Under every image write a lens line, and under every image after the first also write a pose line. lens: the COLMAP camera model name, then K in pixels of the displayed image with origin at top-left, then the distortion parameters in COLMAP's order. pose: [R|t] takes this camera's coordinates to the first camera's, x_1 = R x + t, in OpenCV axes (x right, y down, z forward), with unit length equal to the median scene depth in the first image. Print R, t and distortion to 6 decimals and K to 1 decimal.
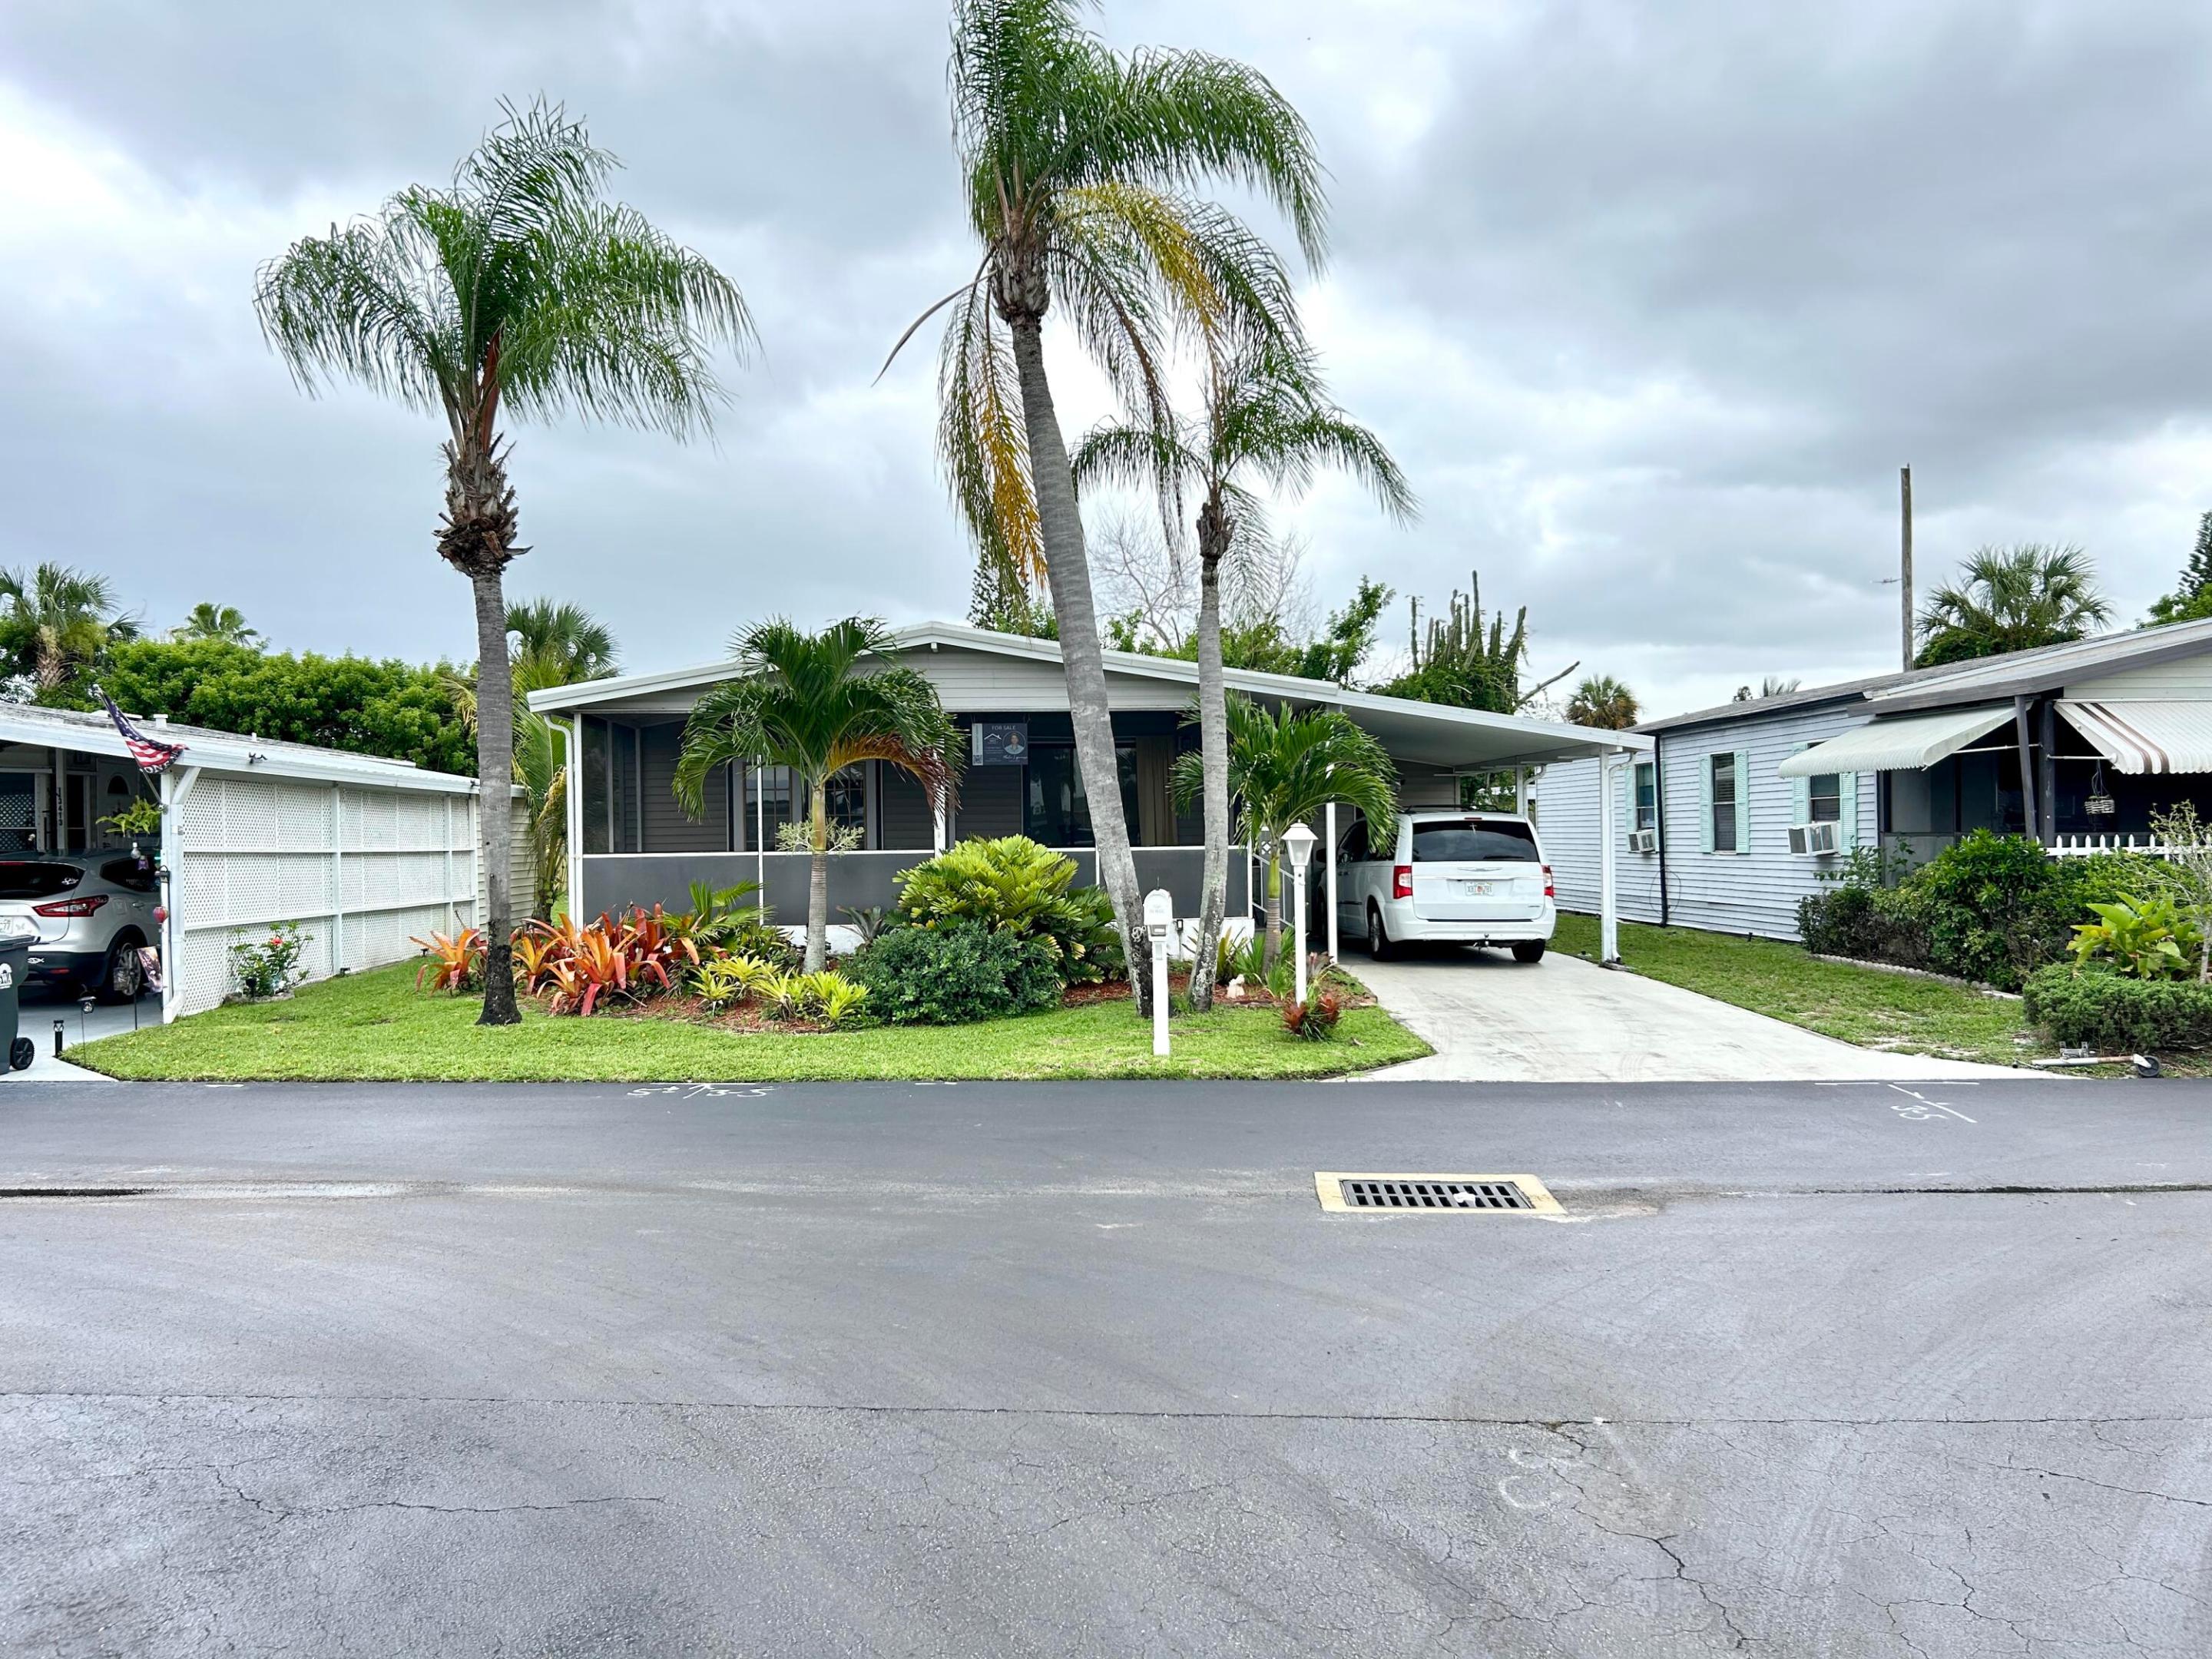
lens RADIAL K [[1670.9, 0, 1099.4], [0, 1670.9, 837.7], [0, 0, 1]] dist [0.059050, -0.074636]
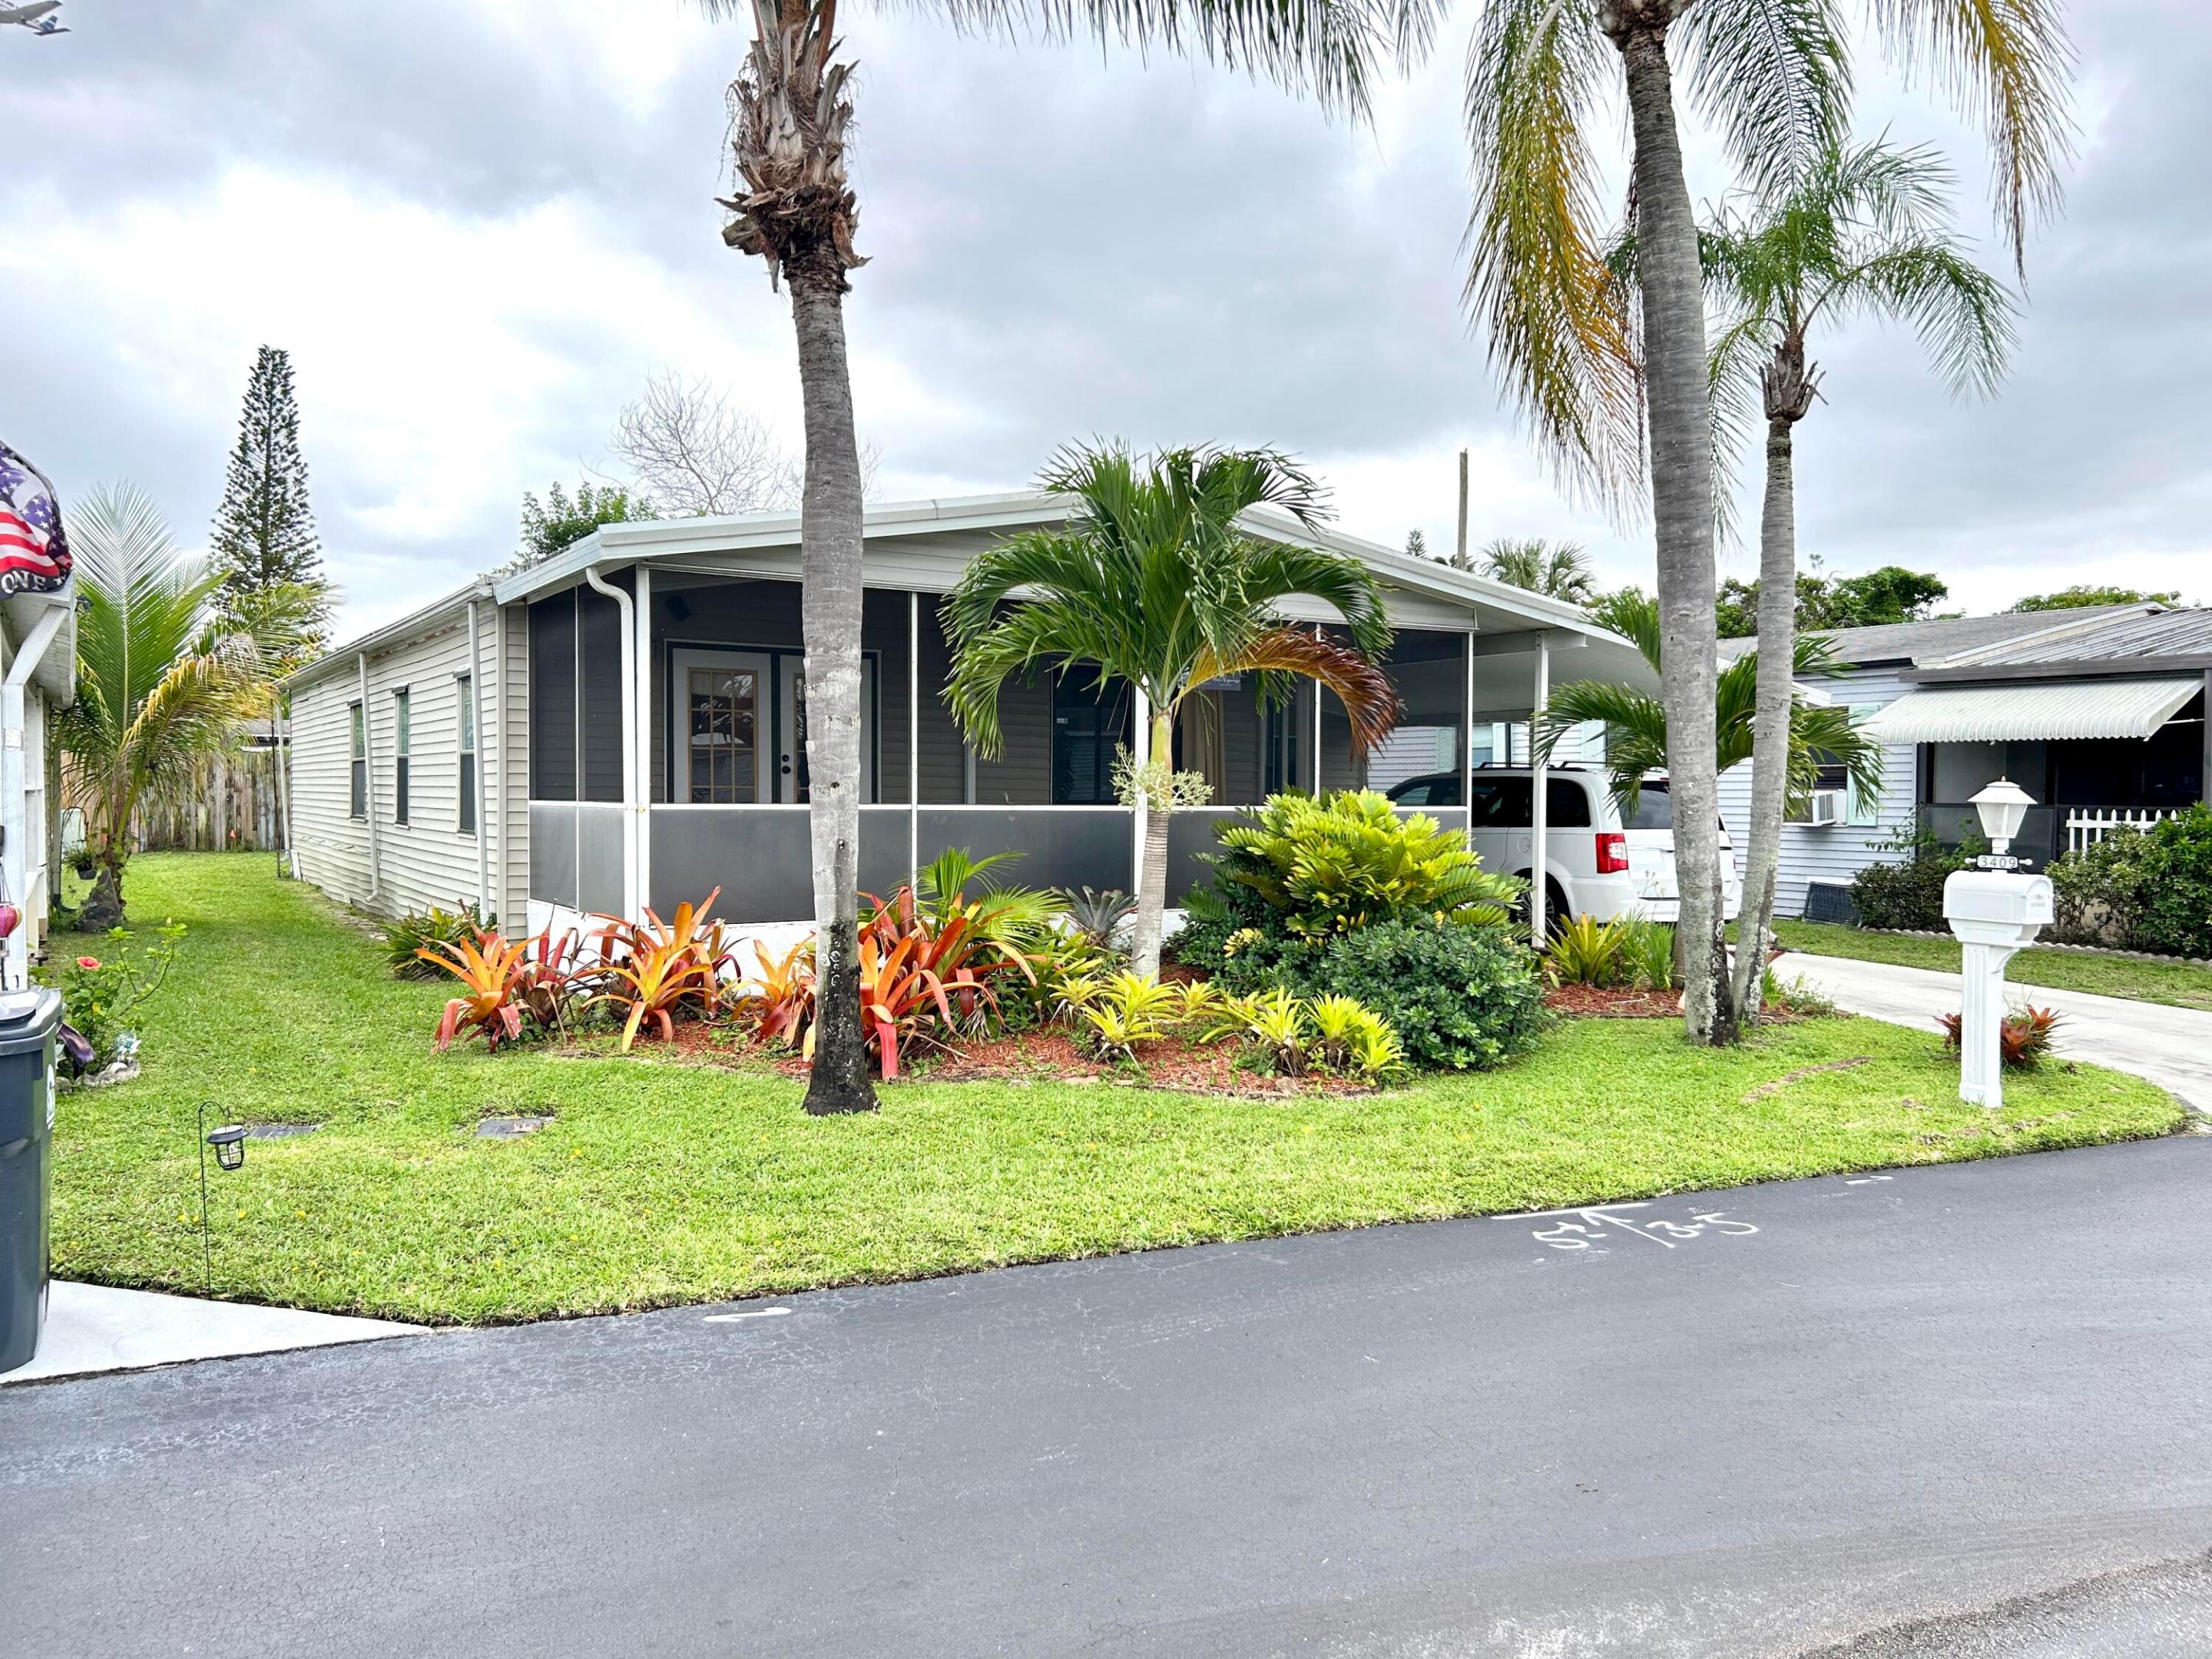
lens RADIAL K [[1670.9, 0, 1099.4], [0, 1670.9, 837.7], [0, 0, 1]] dist [0.059050, -0.074636]
pose [[0.884505, 0.007184, 0.466476, -0.489773], [-0.018929, 0.999611, 0.020498, 0.007233], [-0.466147, -0.026960, 0.884296, 0.432640]]
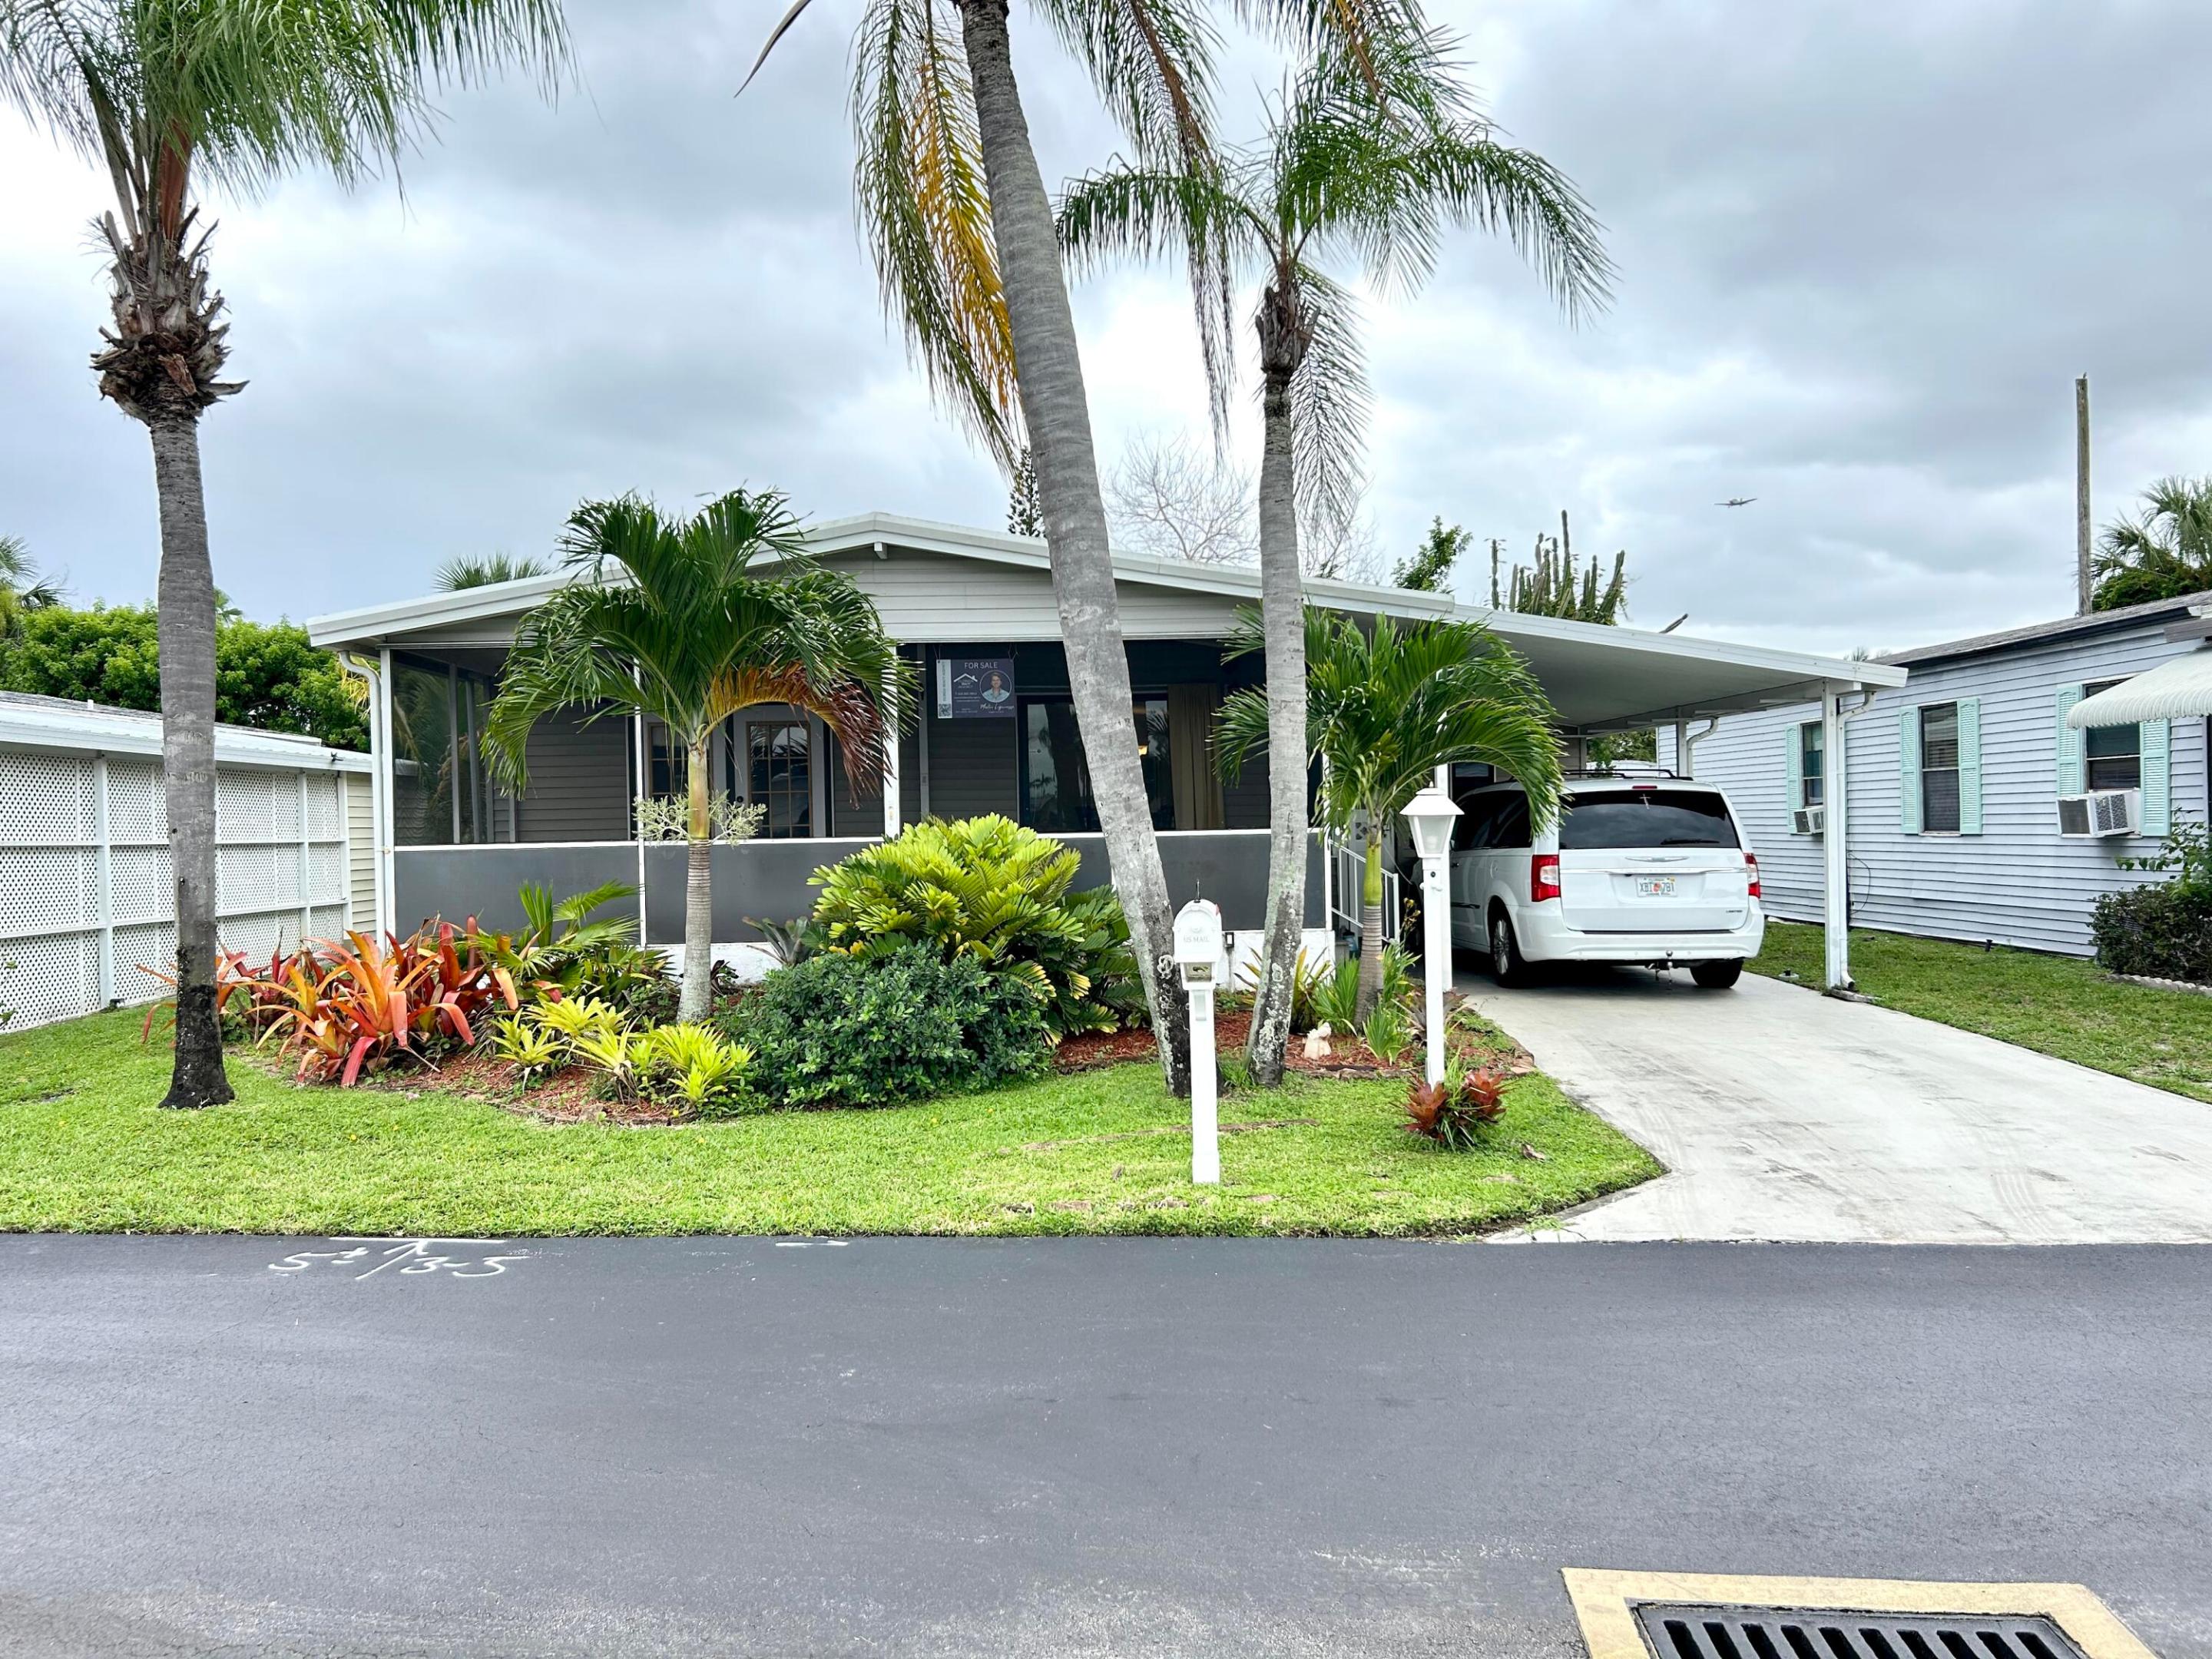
lens RADIAL K [[1670.9, 0, 1099.4], [0, 1670.9, 837.7], [0, 0, 1]] dist [0.059050, -0.074636]
pose [[0.999672, -0.006607, -0.024731, 0.011838], [0.006790, 0.999950, 0.007345, 0.003384], [0.024681, -0.007511, 0.999667, 0.323118]]
